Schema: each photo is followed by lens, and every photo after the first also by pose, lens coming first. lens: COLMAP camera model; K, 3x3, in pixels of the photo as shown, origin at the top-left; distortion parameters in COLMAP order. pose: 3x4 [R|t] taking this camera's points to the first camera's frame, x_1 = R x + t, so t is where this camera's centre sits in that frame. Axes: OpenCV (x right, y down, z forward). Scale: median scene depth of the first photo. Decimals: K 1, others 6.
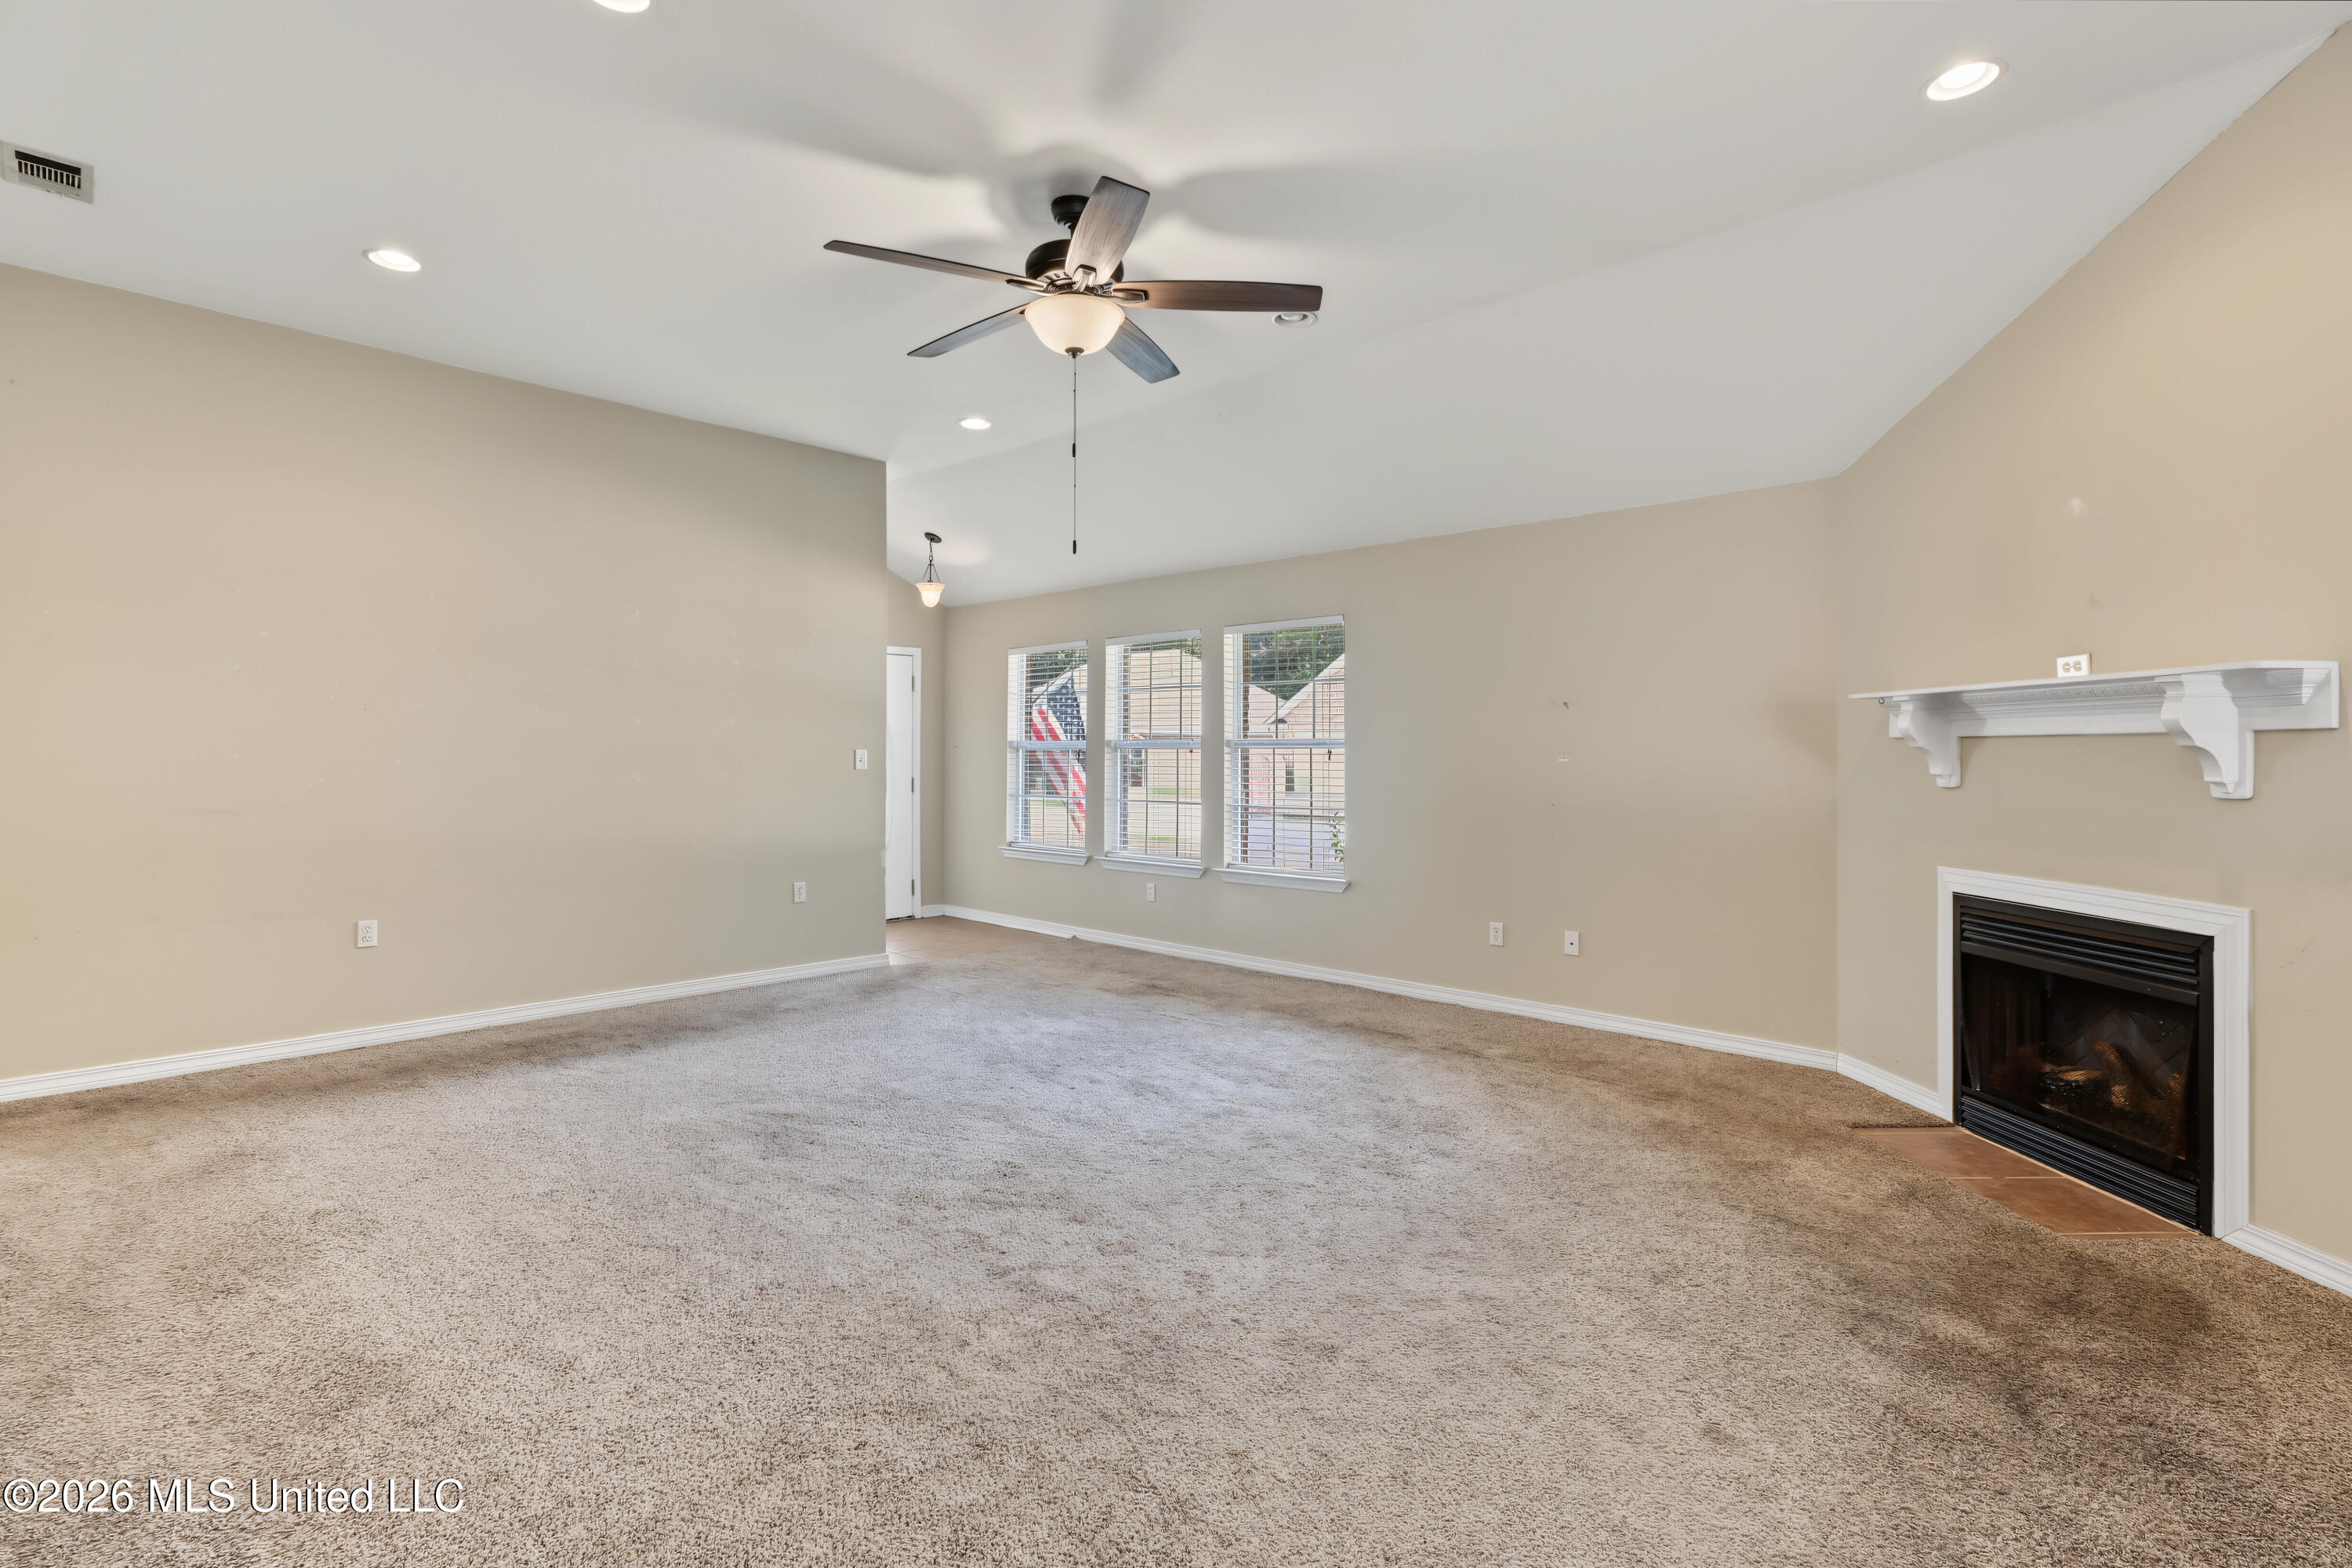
lens RADIAL K [[1116.7, 0, 1158.8], [0, 1116.7, 754.8], [0, 0, 1]] dist [-0.005986, 0.004776]
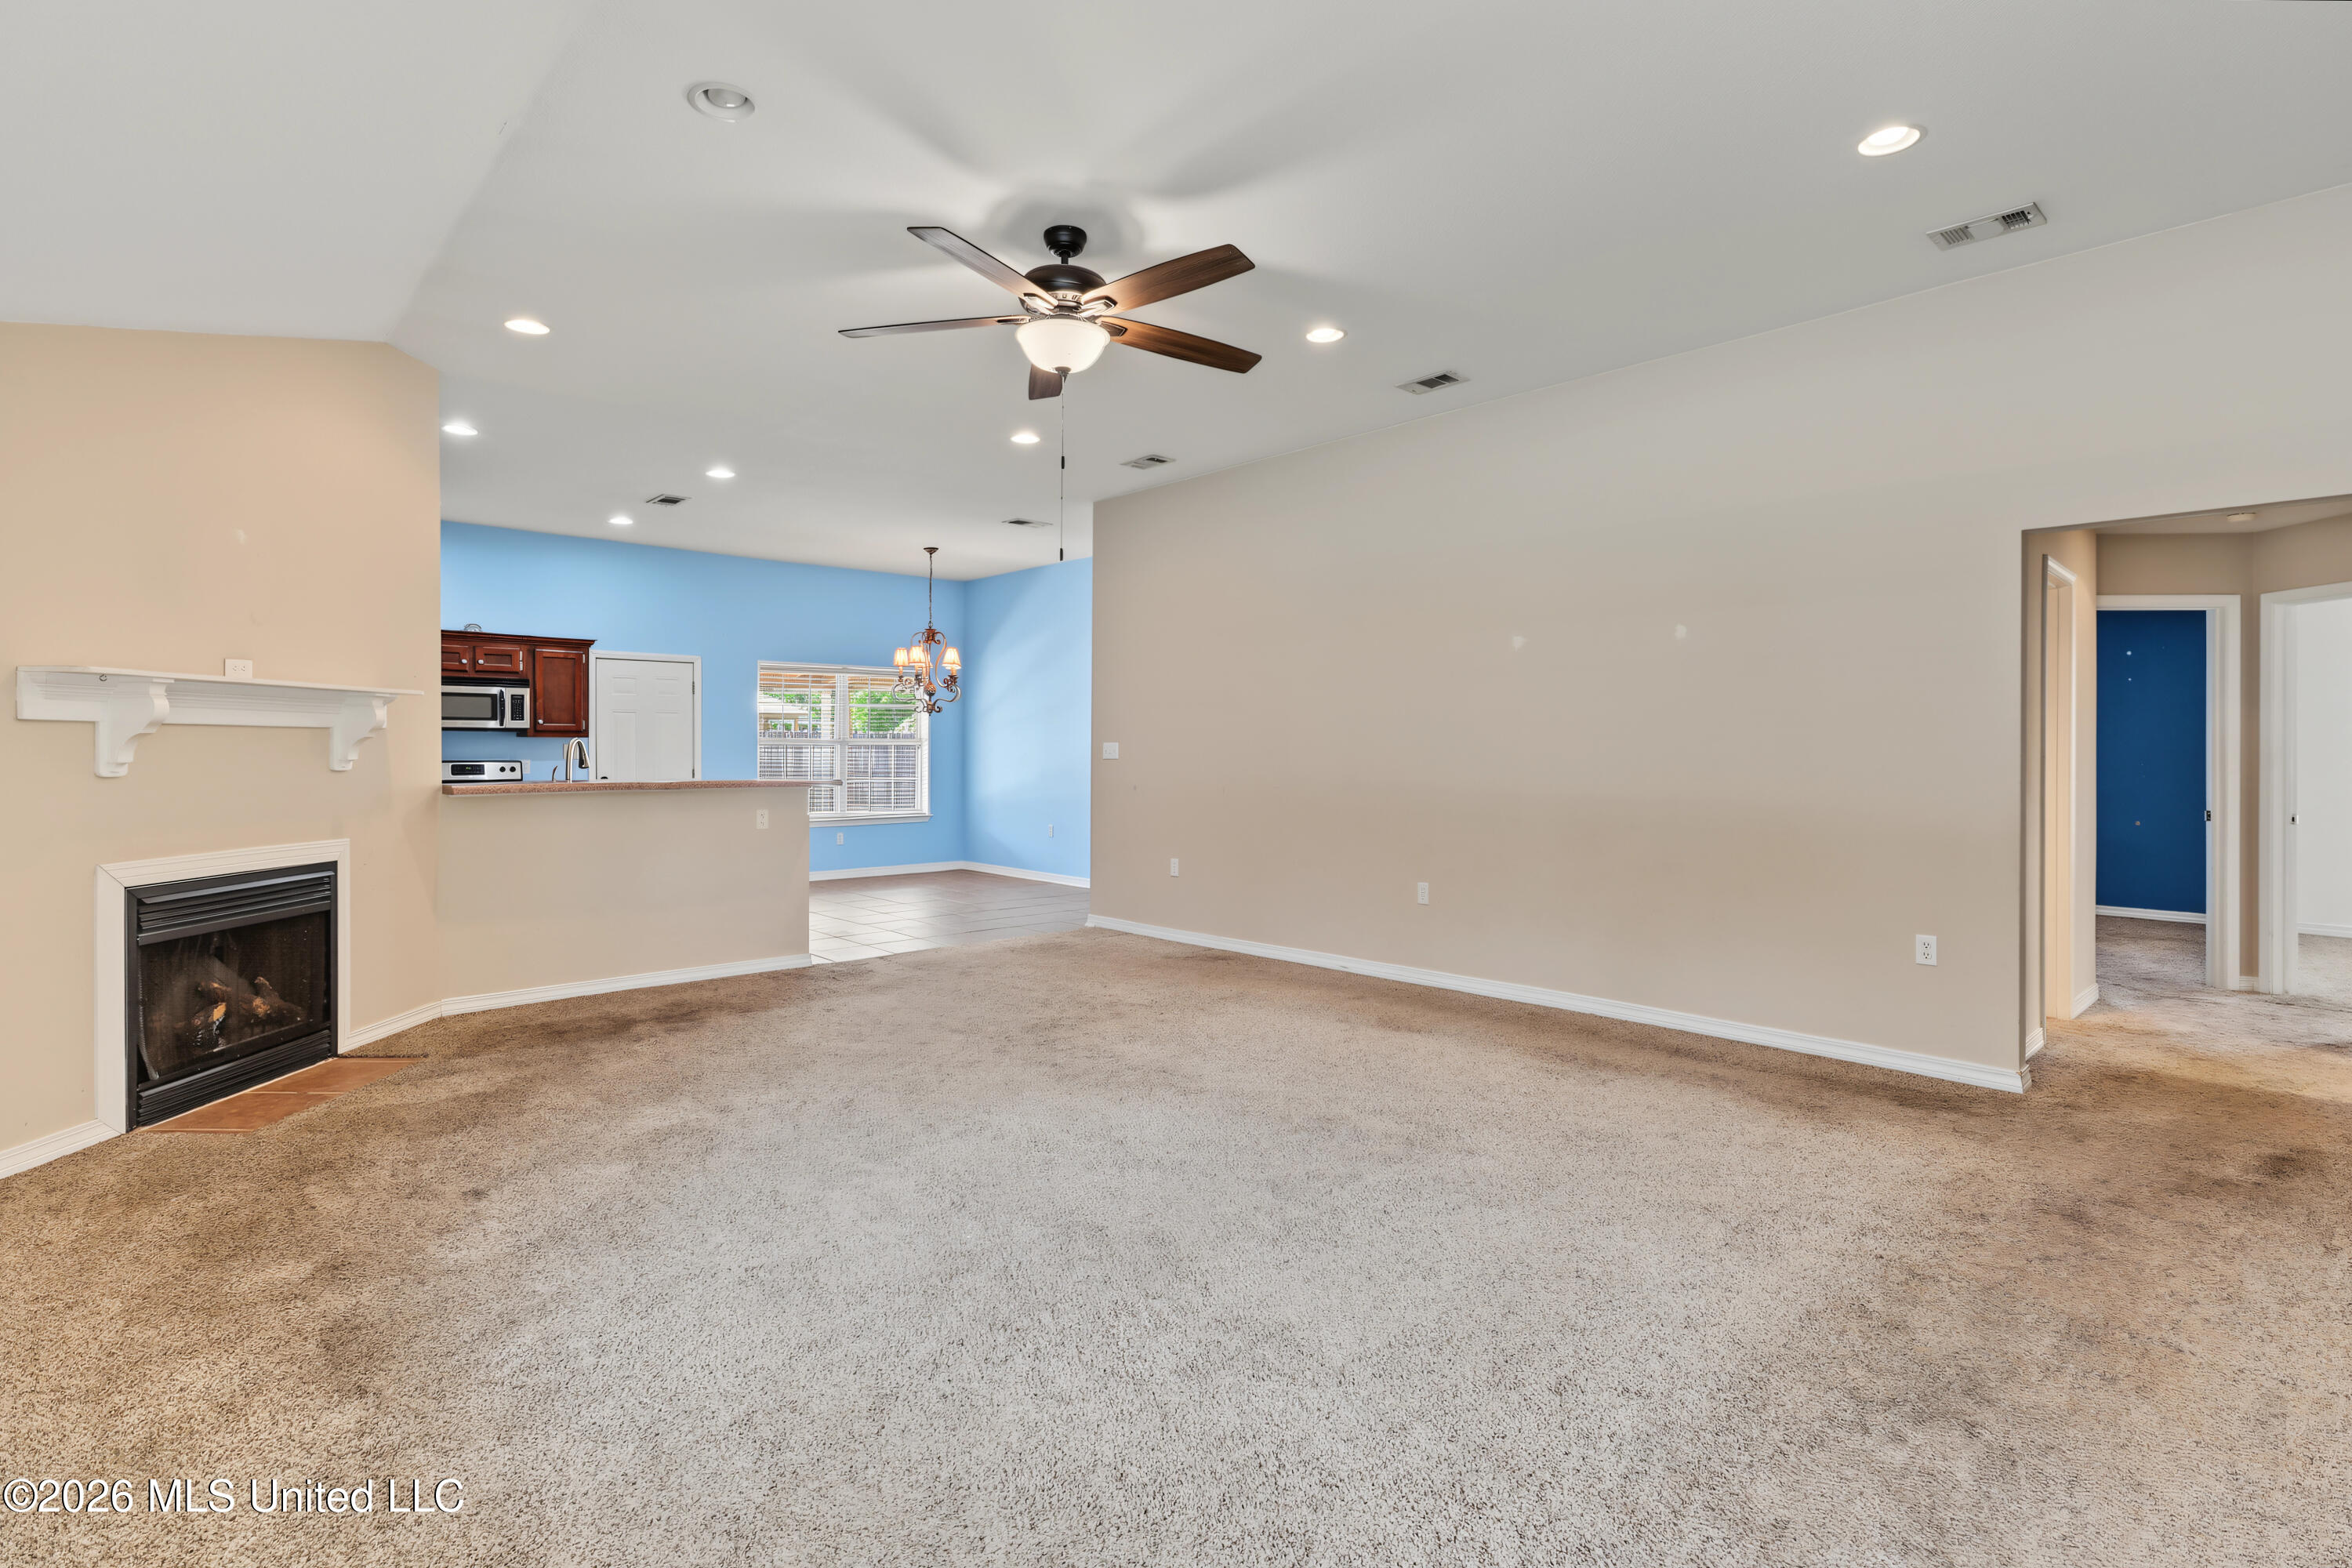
lens RADIAL K [[1116.7, 0, 1183.1], [0, 1116.7, 760.5], [0, 0, 1]] dist [-0.005986, 0.004776]
pose [[-0.999007, -0.005802, 0.044172, -0.222296], [-0.005377, 0.999938, 0.009743, 0.002511], [-0.044226, 0.009496, -0.998976, 1.923967]]
